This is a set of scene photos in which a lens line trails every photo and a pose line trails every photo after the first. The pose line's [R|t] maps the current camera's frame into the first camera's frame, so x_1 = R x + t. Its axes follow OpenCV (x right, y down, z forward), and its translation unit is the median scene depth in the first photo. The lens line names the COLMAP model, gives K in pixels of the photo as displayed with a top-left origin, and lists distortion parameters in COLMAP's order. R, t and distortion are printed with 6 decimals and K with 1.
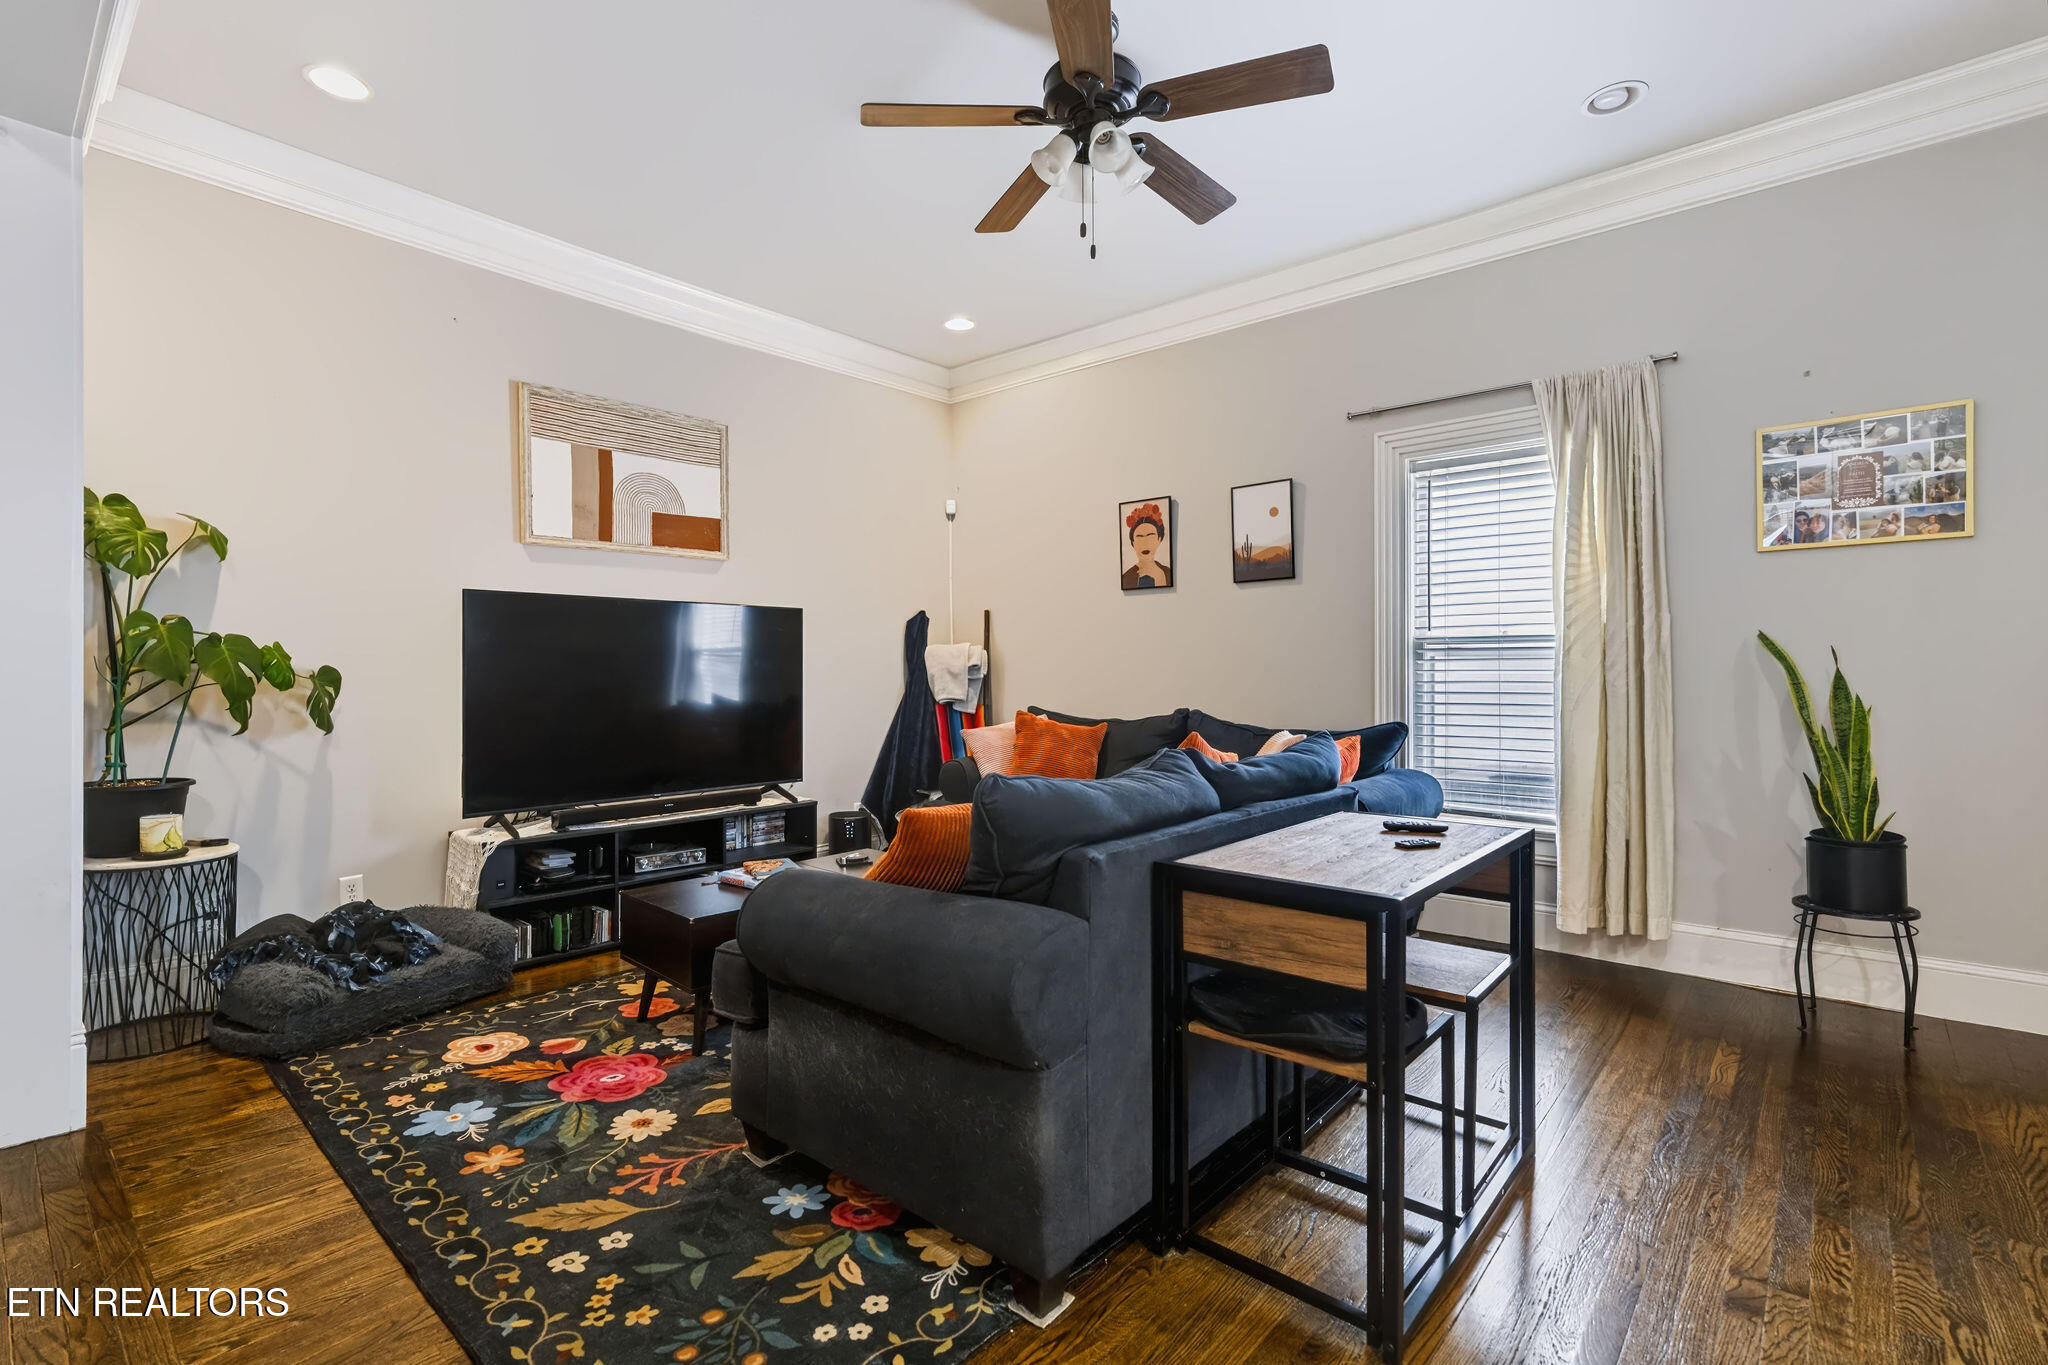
lens RADIAL K [[930.1, 0, 1010.8], [0, 930.1, 678.1], [0, 0, 1]] dist [-0.018325, 0.010475]
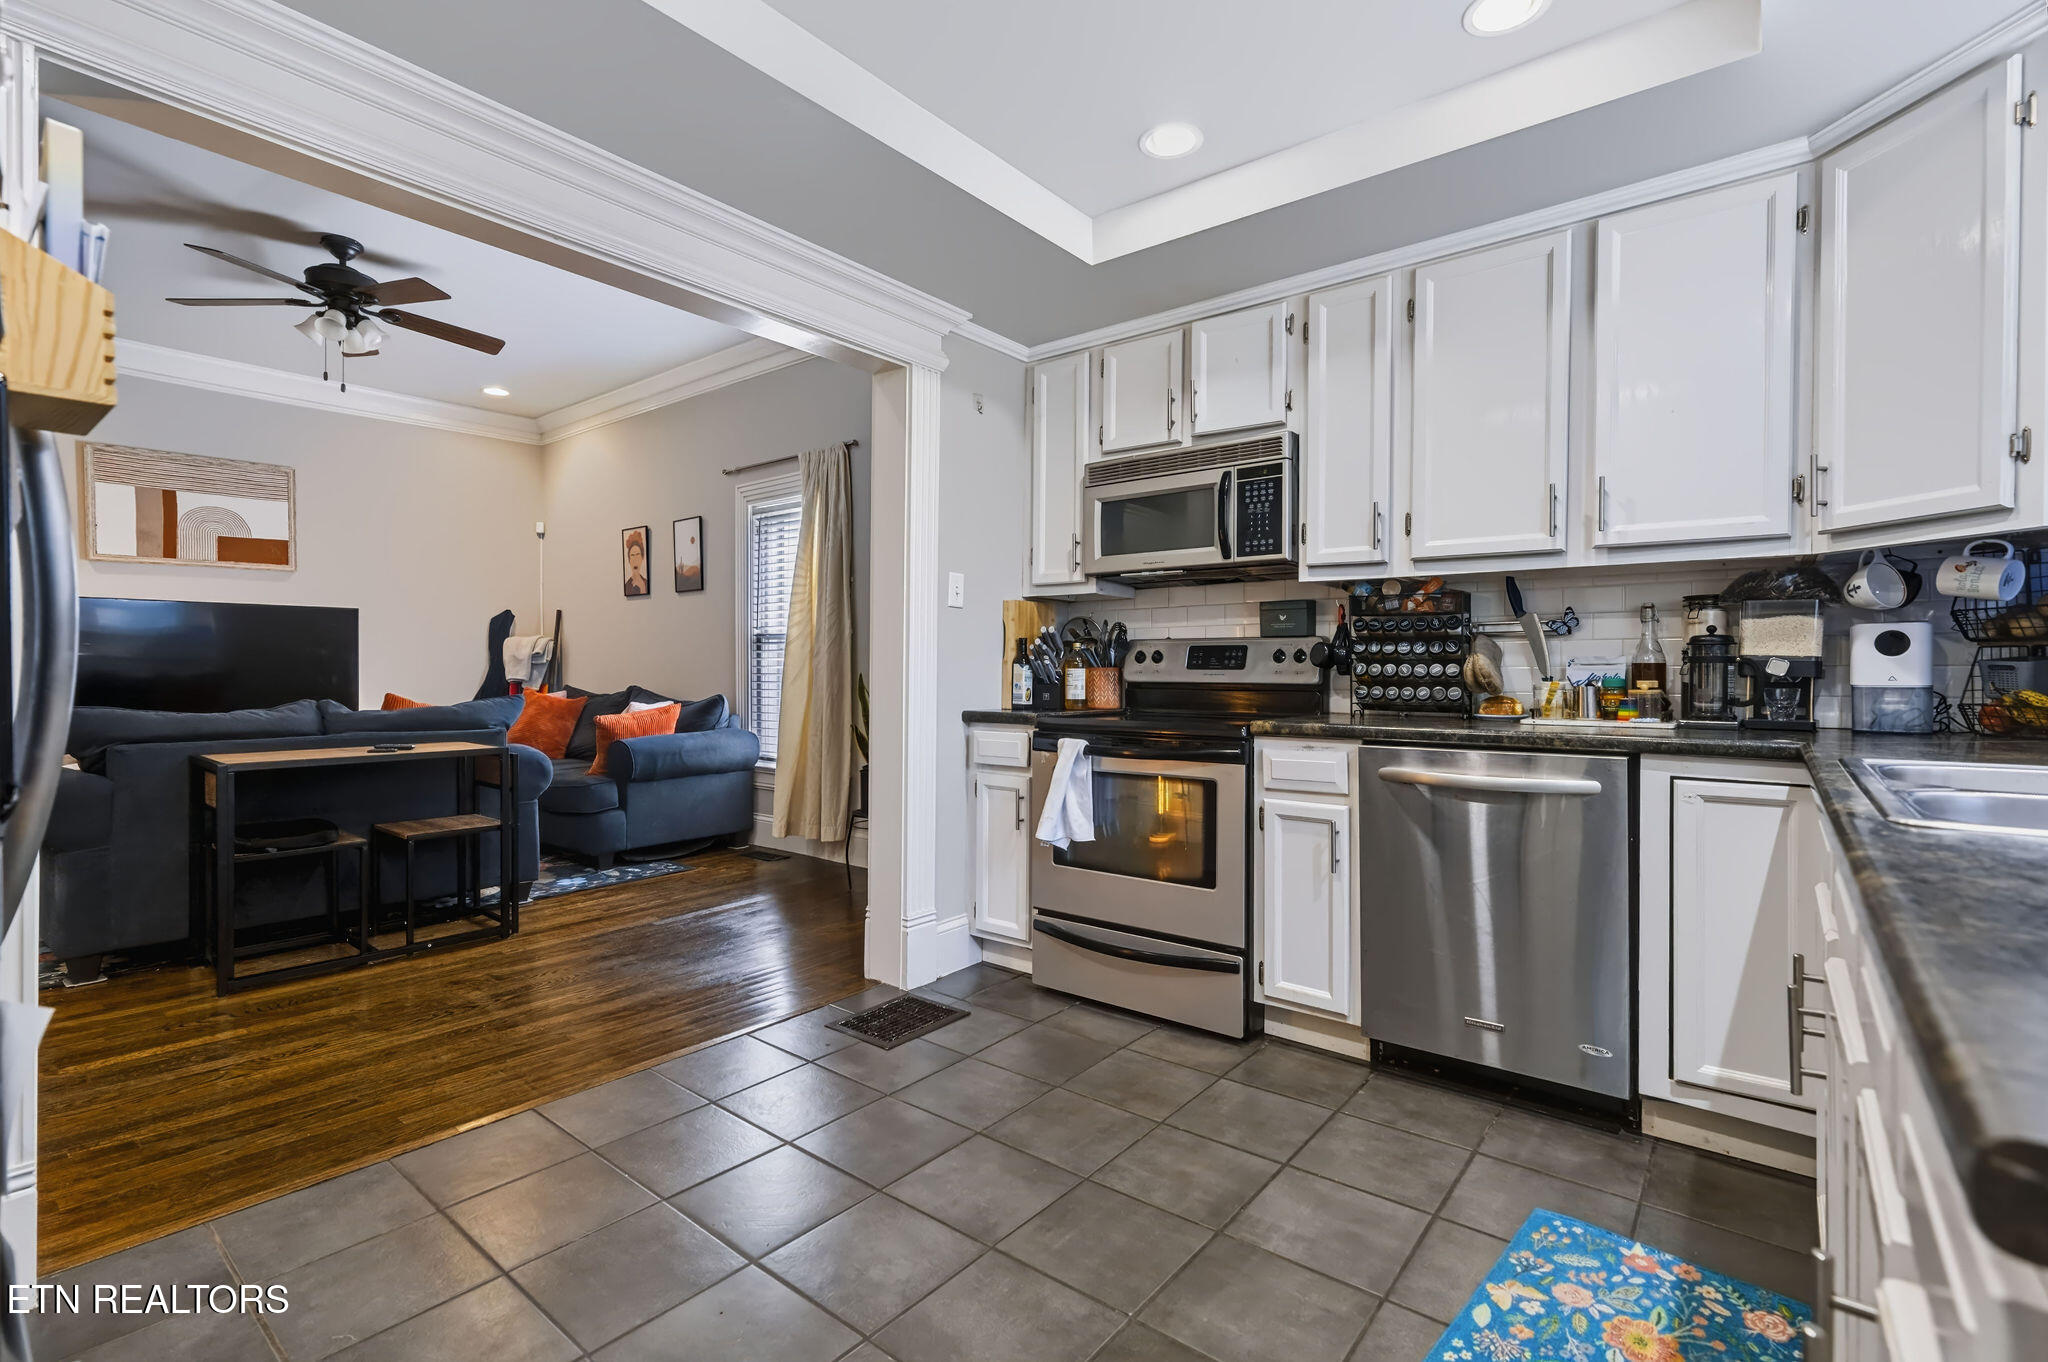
lens RADIAL K [[930.1, 0, 1010.8], [0, 930.1, 676.6], [0, 0, 1]] dist [-0.018325, 0.010475]
pose [[0.999412, 0.007244, 0.033507, 0.789509], [-0.007414, 0.999960, 0.004949, 0.009766], [-0.033469, -0.005194, 0.999426, -0.408714]]
